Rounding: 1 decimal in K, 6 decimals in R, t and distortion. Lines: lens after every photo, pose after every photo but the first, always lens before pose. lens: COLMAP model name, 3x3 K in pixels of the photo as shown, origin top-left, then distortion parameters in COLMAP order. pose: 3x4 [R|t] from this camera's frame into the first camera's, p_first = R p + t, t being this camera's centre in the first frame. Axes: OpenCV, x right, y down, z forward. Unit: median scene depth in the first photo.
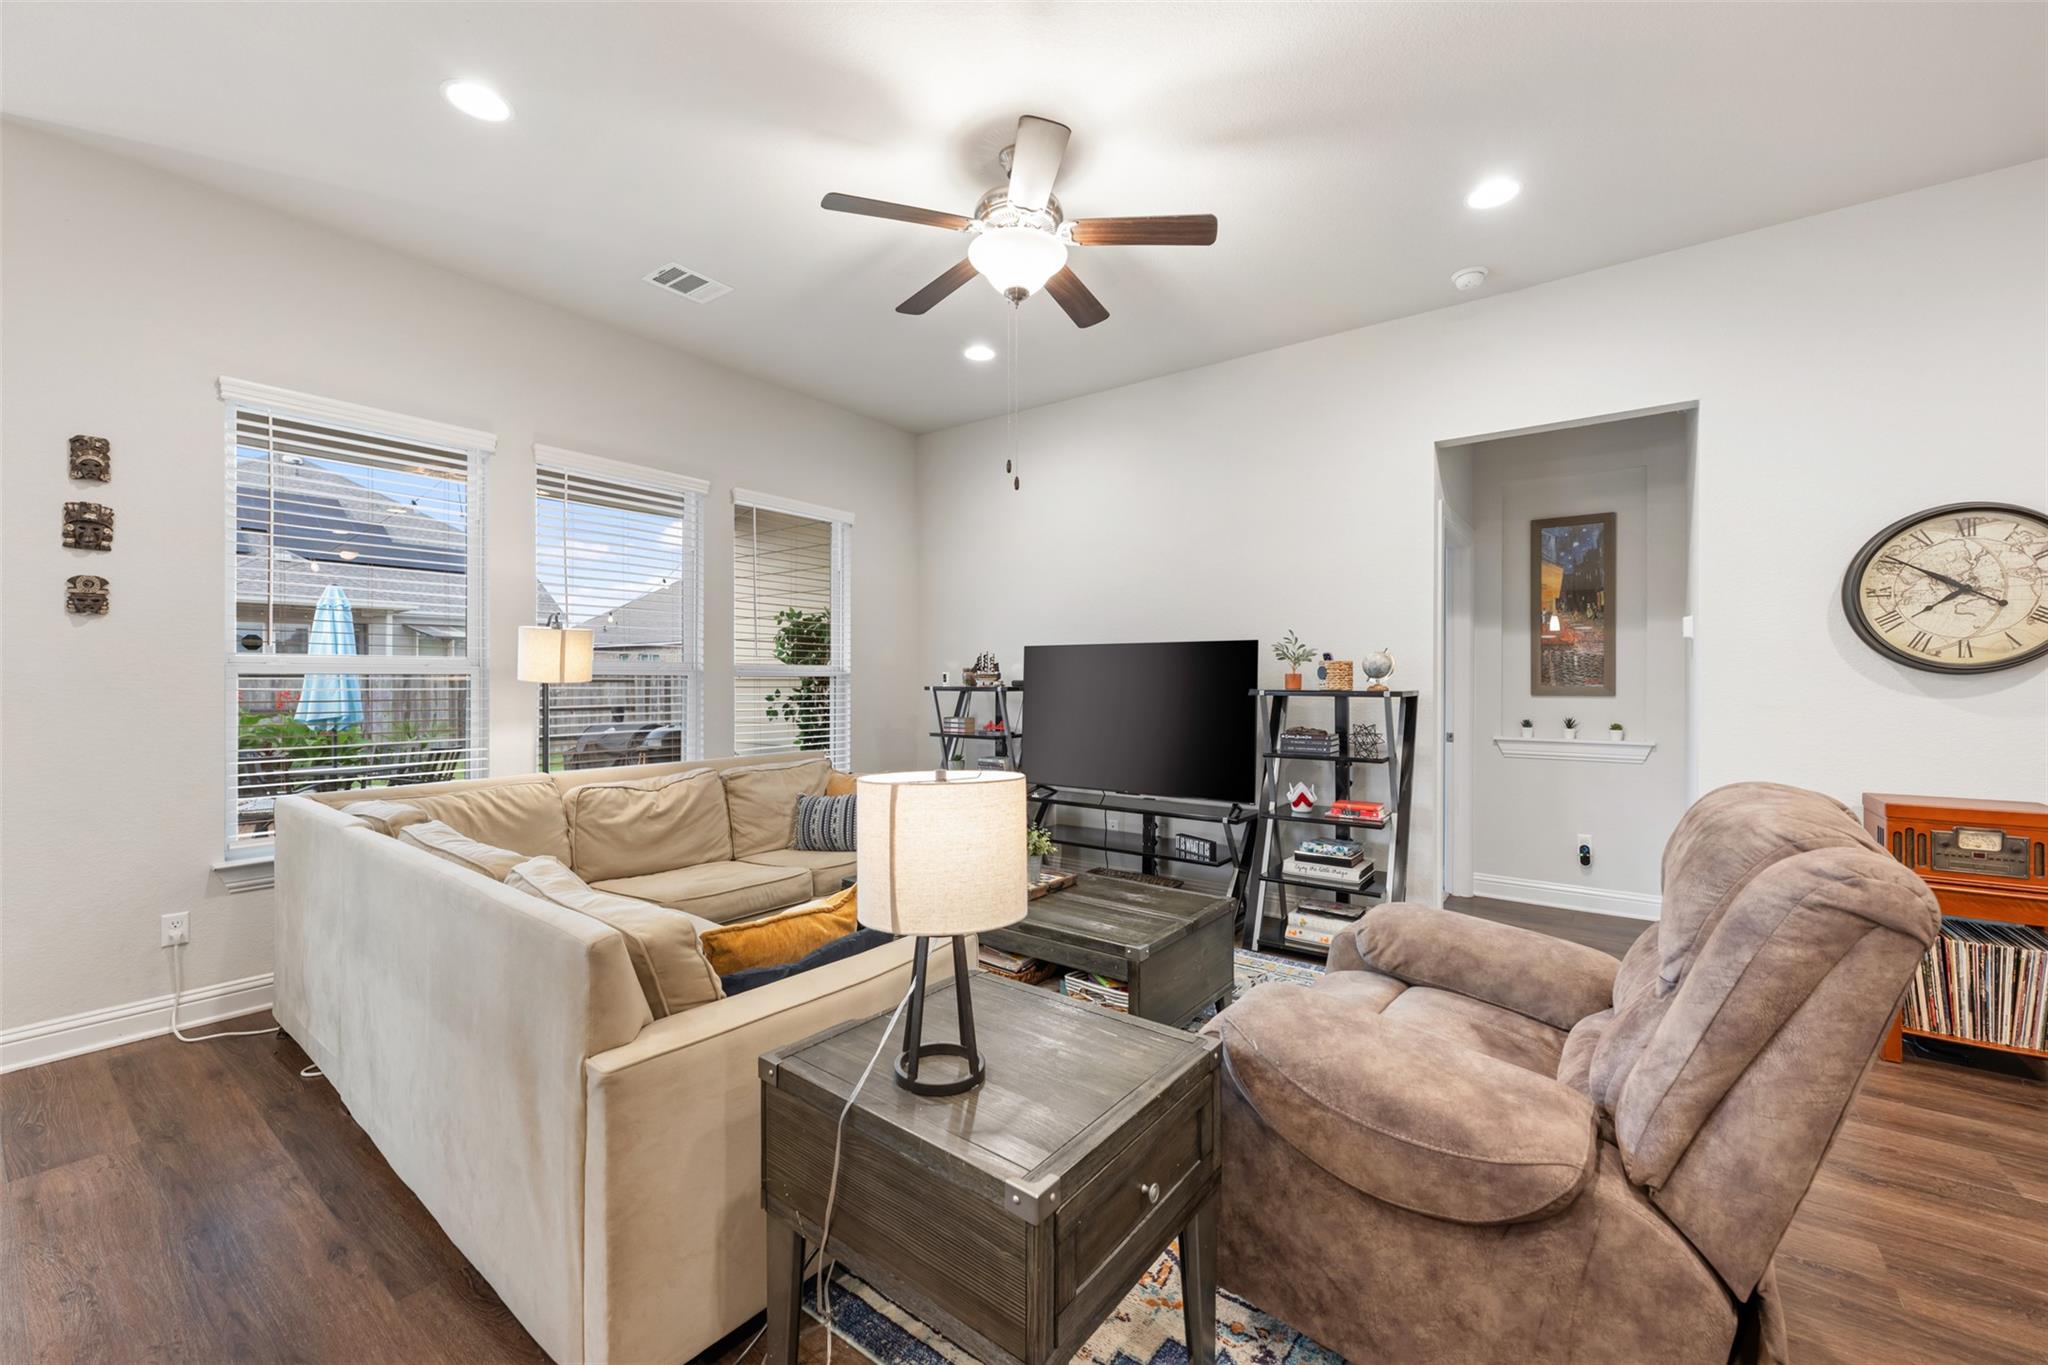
lens RADIAL K [[812.3, 0, 1024.0], [0, 812.3, 682.5], [0, 0, 1]] dist [-0.001967, 0.000461]
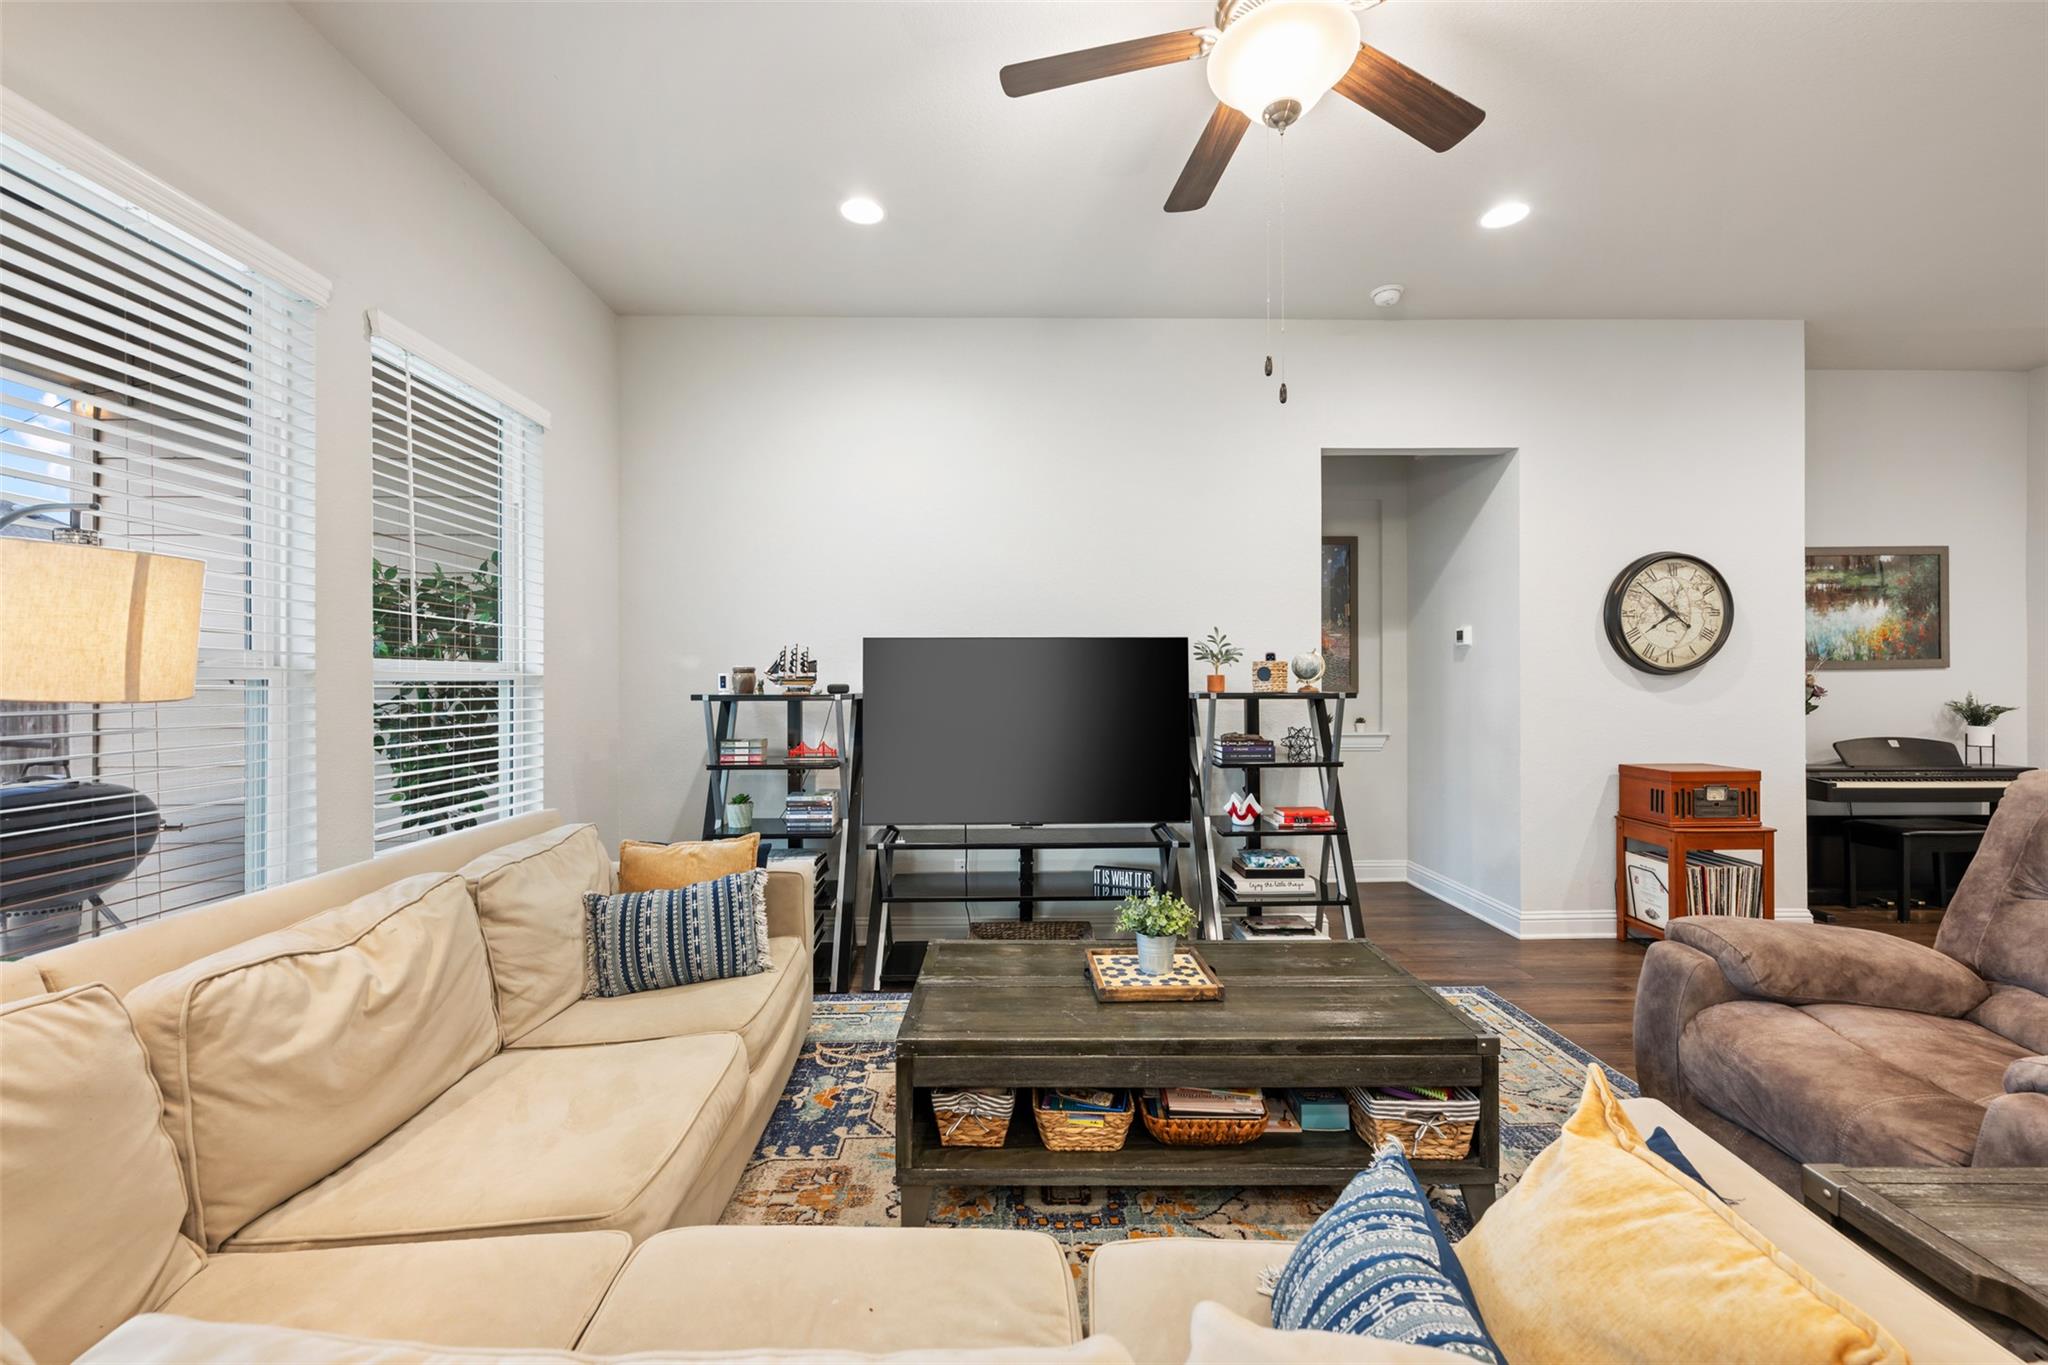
lens RADIAL K [[812.3, 0, 1024.0], [0, 812.3, 682.5], [0, 0, 1]] dist [-0.001967, 0.000461]
pose [[0.790018, -0.006567, 0.613048, -0.436261], [0.008323, 0.999965, -0.000014, -0.004477], [-0.613027, 0.005113, 0.790045, 0.438336]]
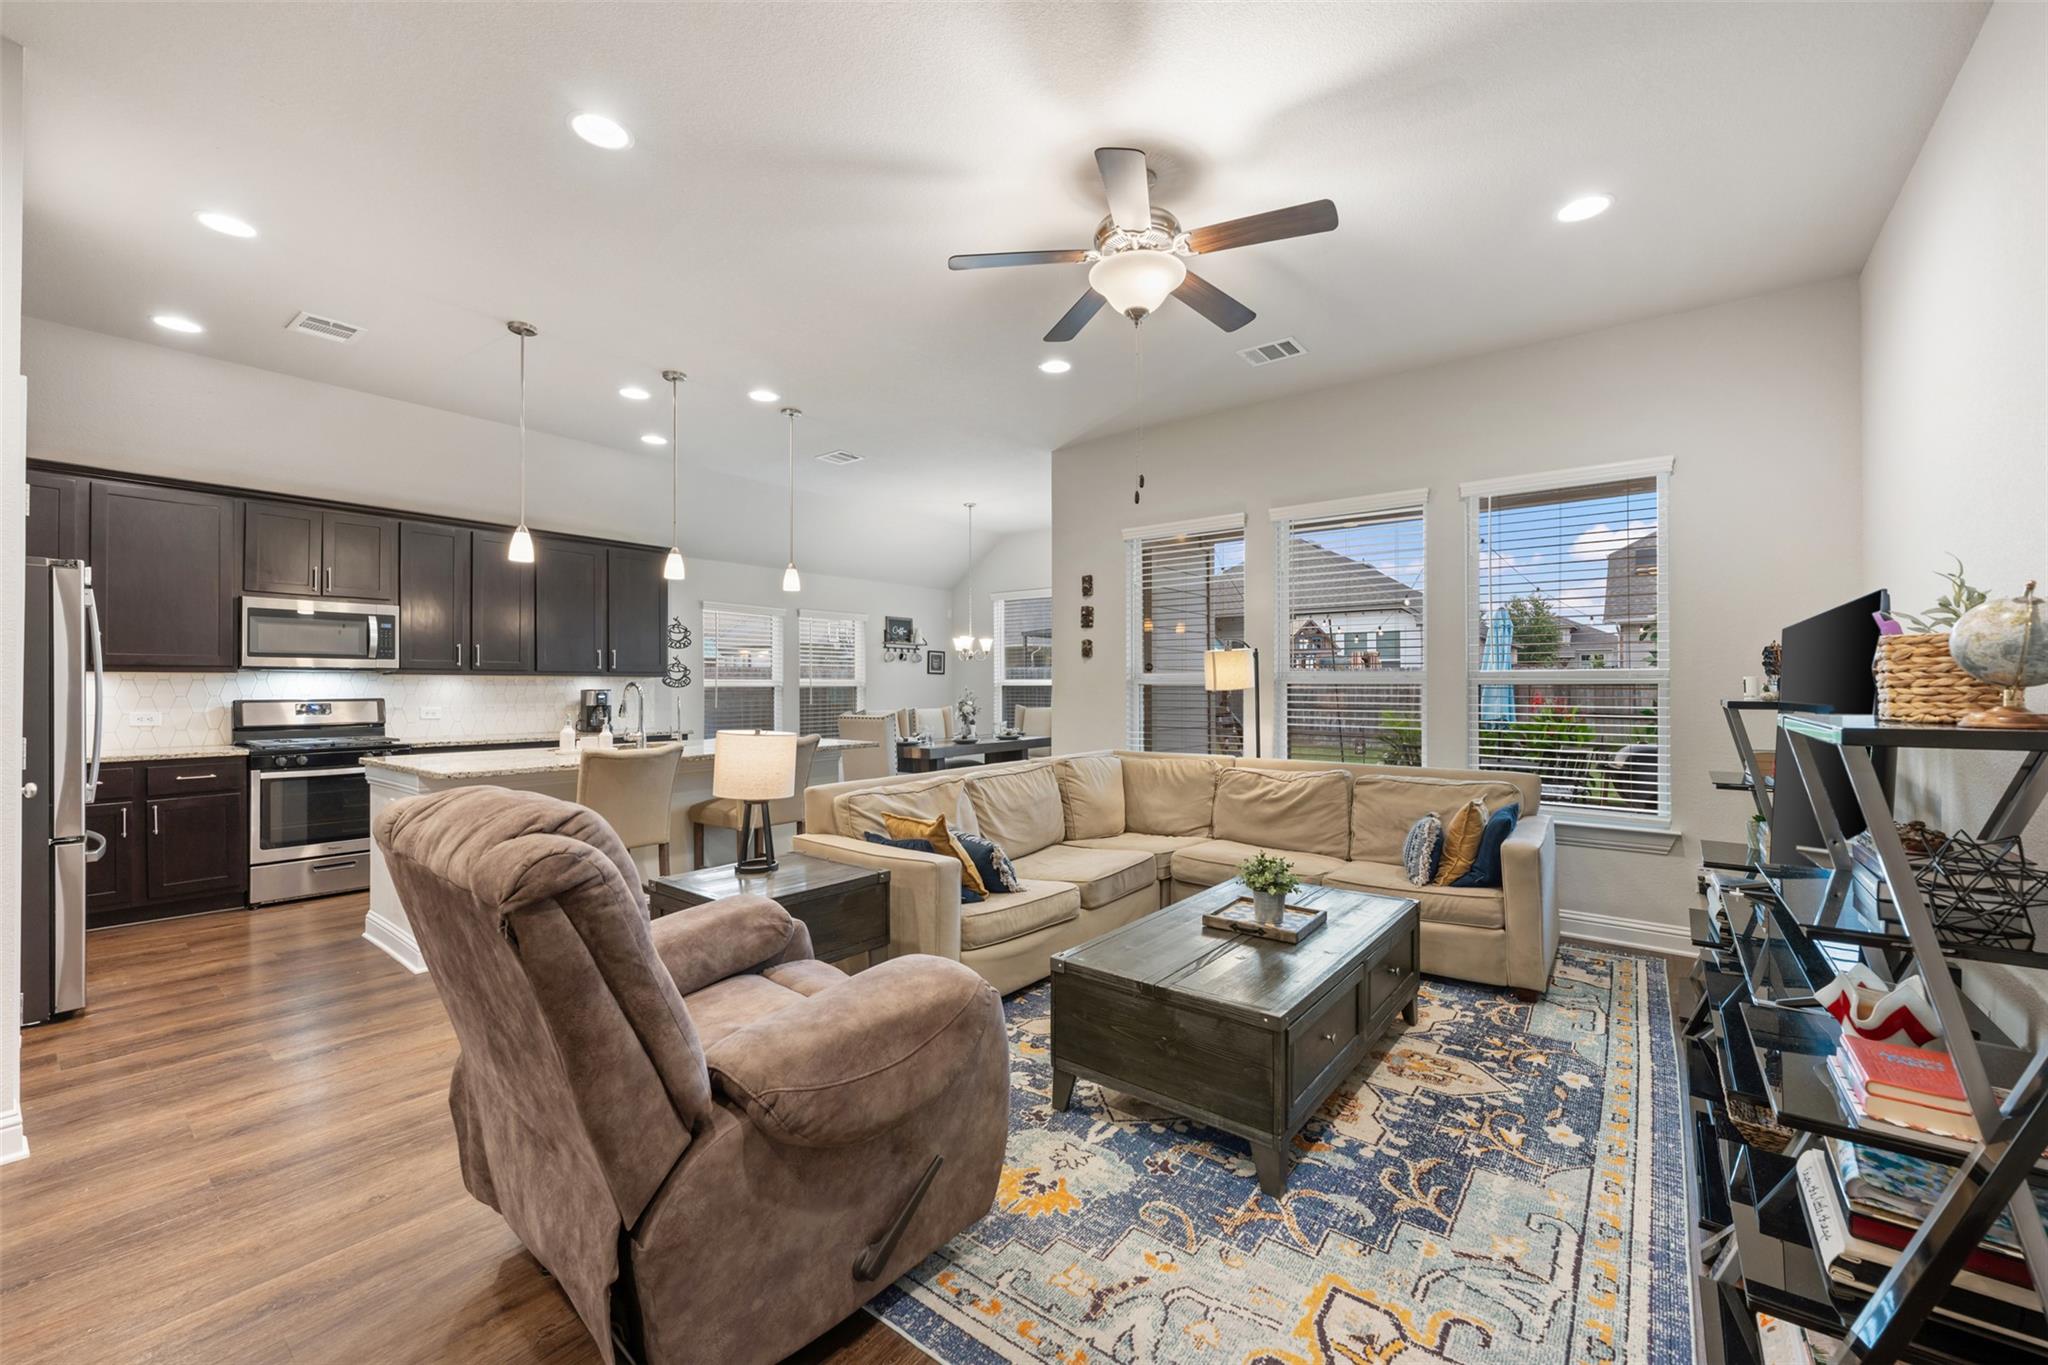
lens RADIAL K [[812.3, 0, 1024.0], [0, 812.3, 682.5], [0, 0, 1]] dist [-0.001967, 0.000461]
pose [[-0.021781, -0.004347, -0.999753, 0.747061], [-0.004383, 0.999981, -0.004253, -0.004964], [0.999753, 0.004289, -0.021799, 0.643690]]
